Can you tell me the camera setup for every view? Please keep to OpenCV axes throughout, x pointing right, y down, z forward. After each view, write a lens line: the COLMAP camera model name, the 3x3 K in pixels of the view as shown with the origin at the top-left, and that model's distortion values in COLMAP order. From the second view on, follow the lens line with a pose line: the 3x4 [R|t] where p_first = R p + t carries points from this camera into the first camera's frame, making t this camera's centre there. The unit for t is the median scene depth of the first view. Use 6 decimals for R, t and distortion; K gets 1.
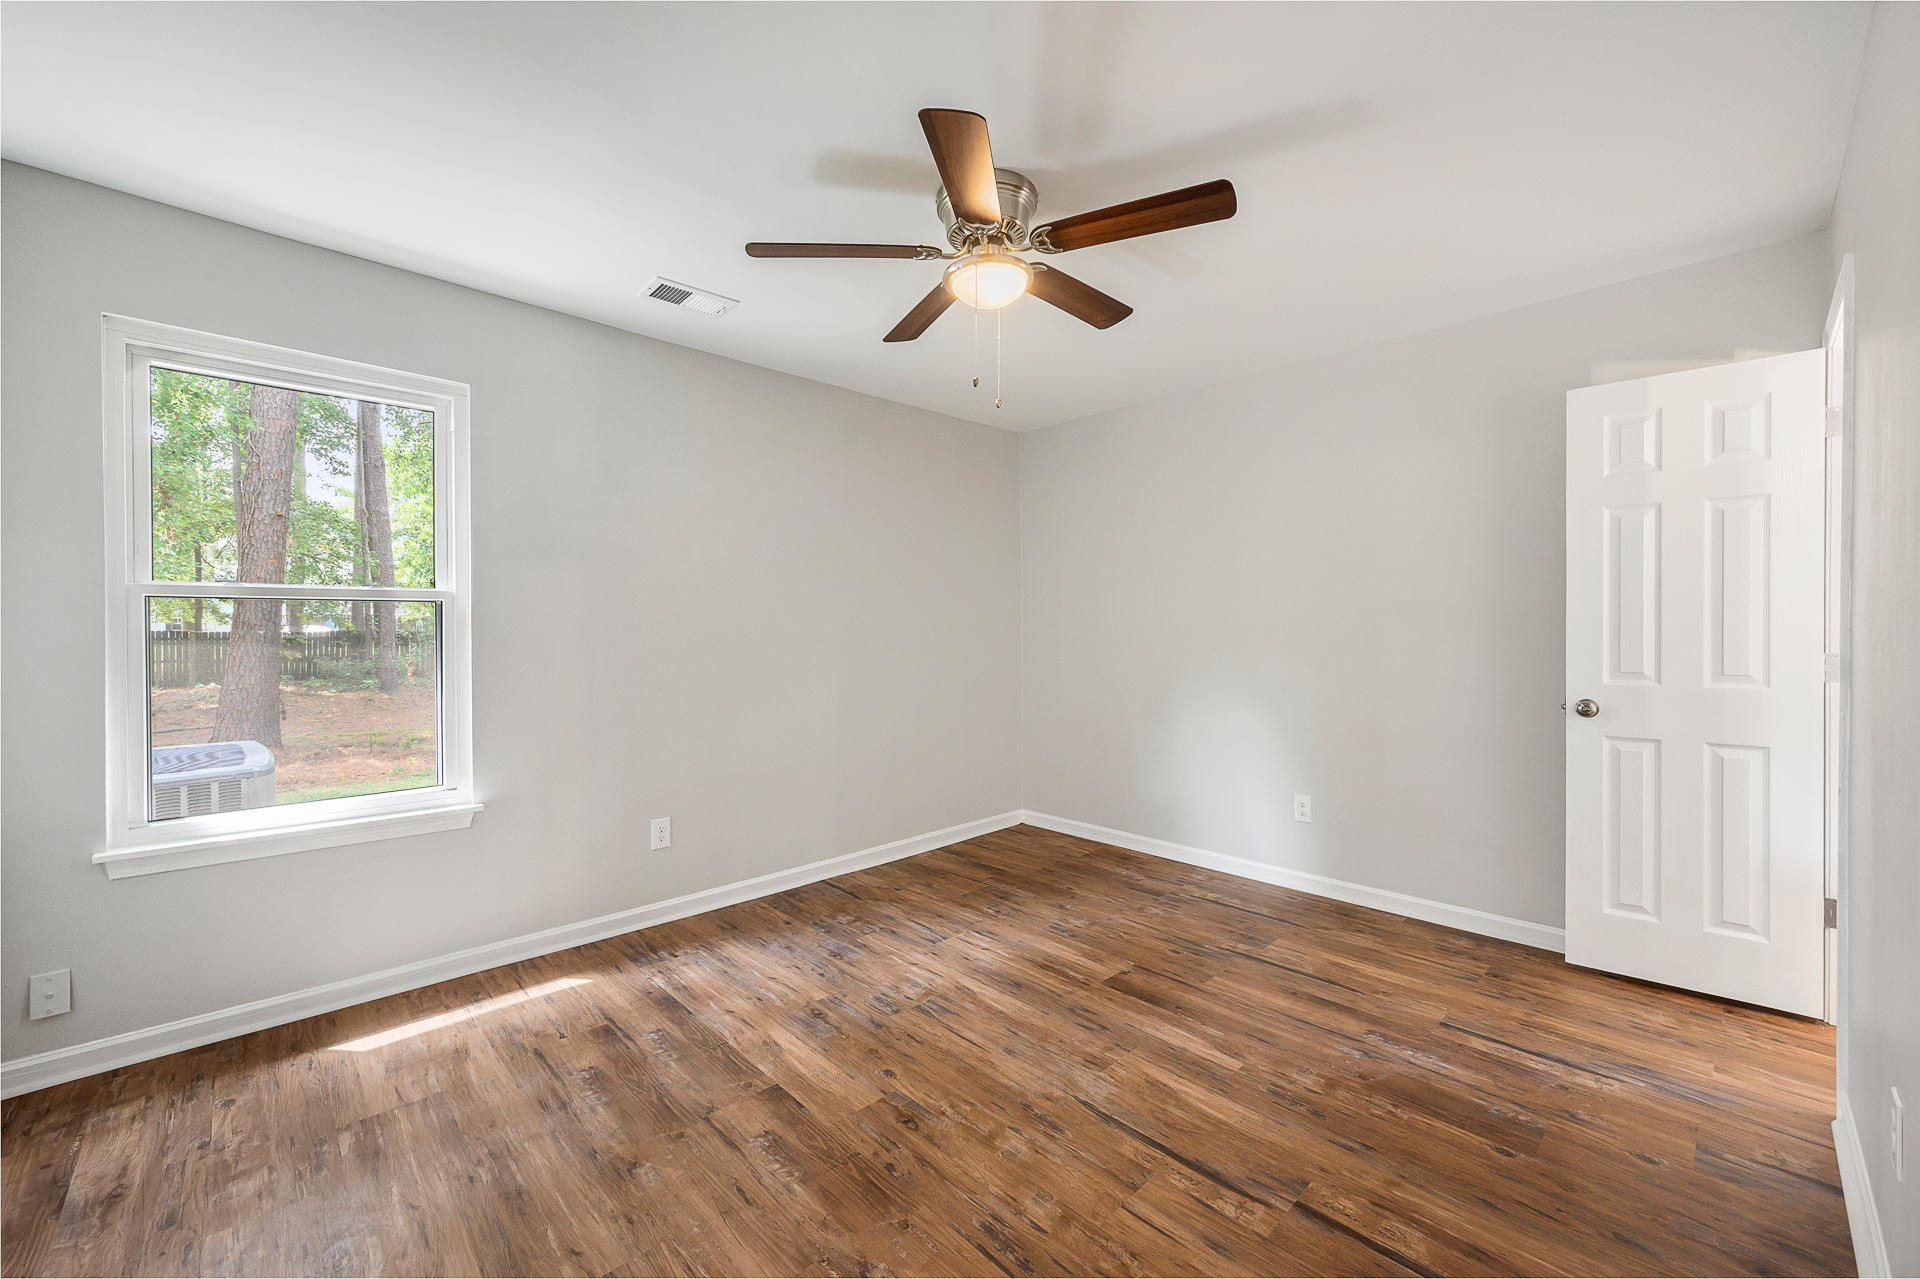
lens RADIAL K [[756.2, 0, 956.8], [0, 756.2, 629.2], [0, 0, 1]] dist [-0.000154, -0.000148]
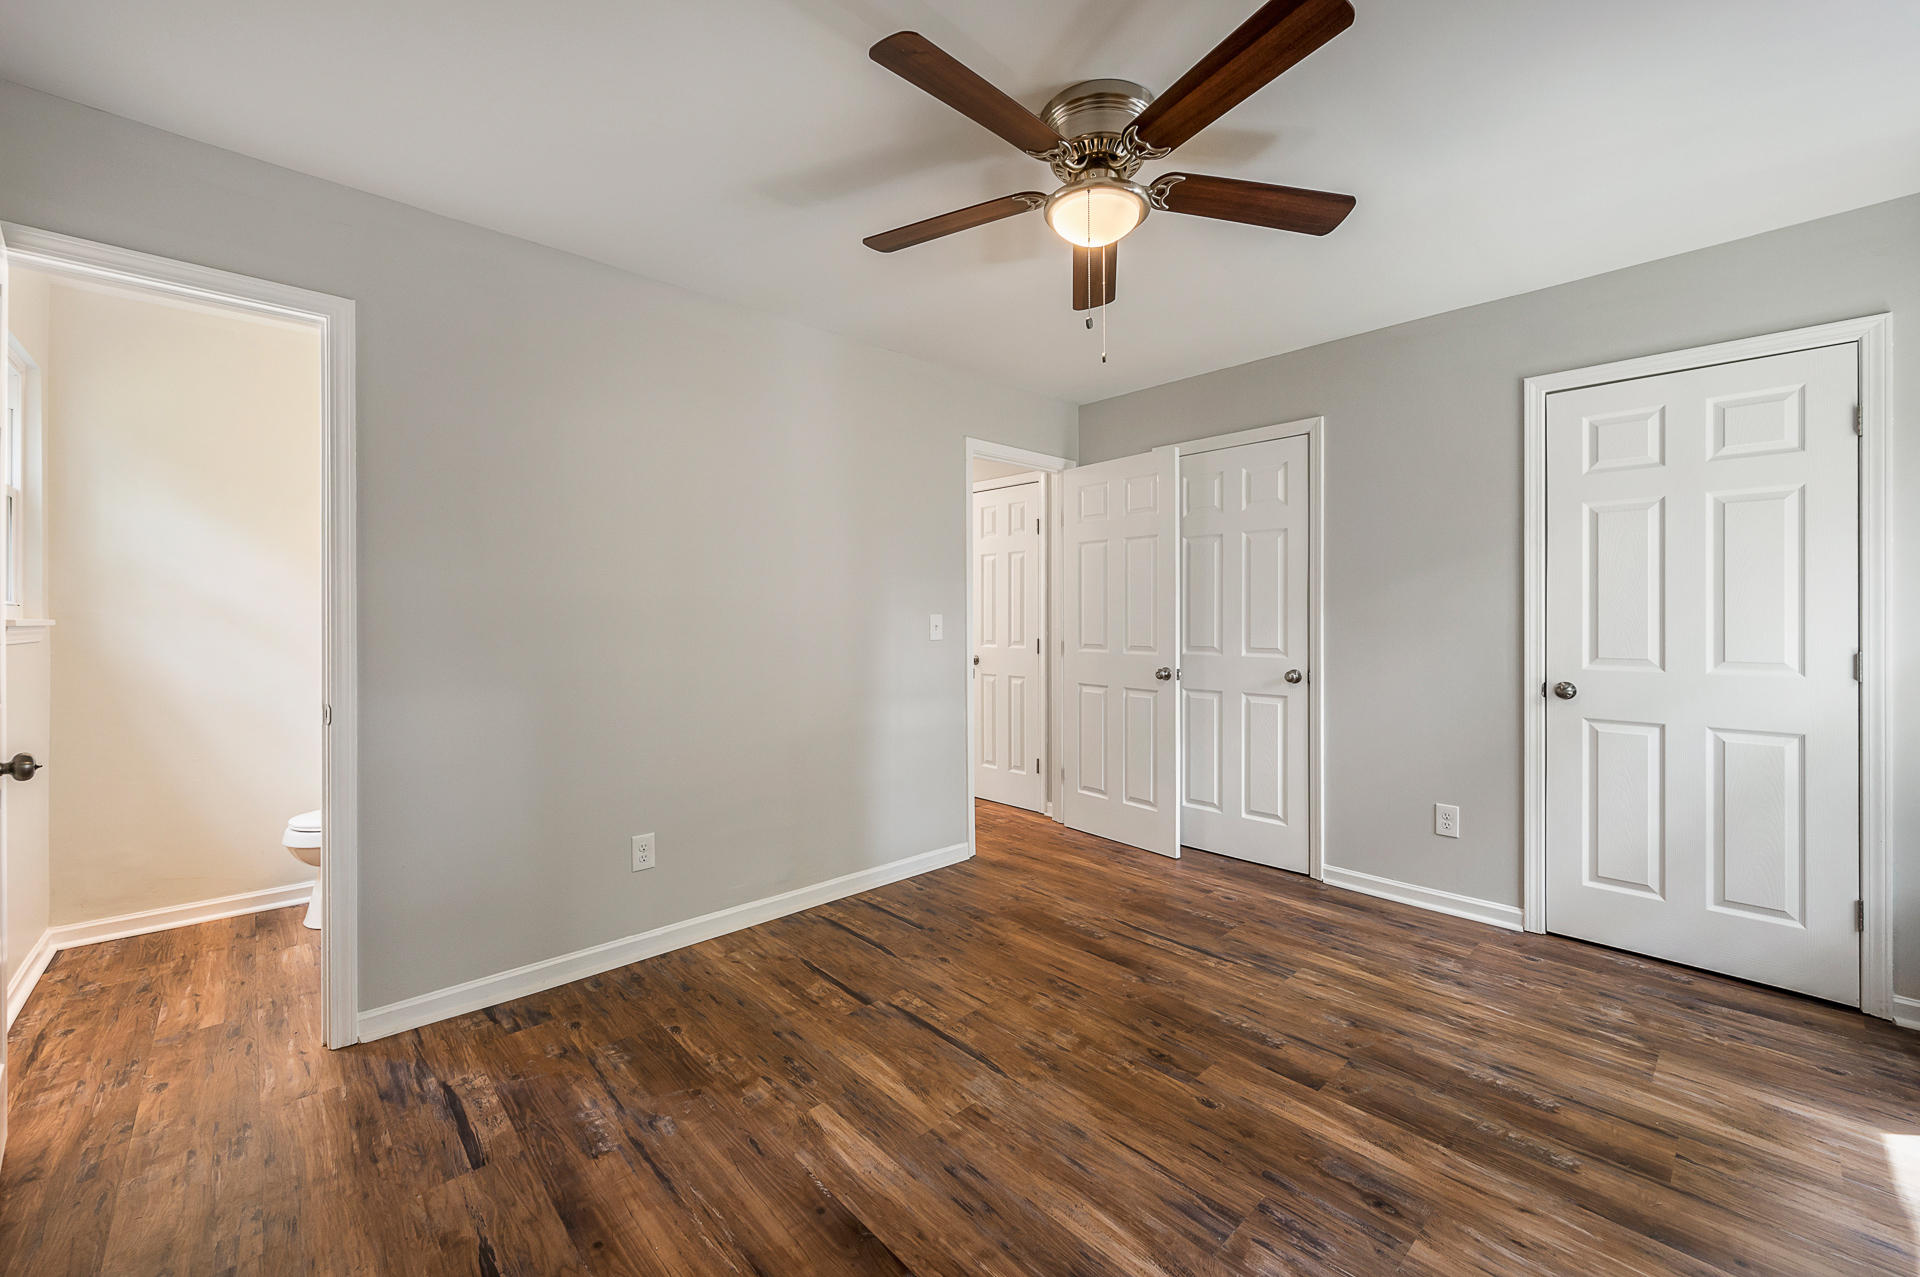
lens RADIAL K [[756.2, 0, 956.8], [0, 756.2, 628.2], [0, 0, 1]] dist [-0.000154, -0.000148]
pose [[-0.999899, 0.006320, 0.012693, 0.200330], [0.006503, 0.999875, 0.014402, 0.003149], [-0.012600, 0.014484, -0.999816, 1.948720]]
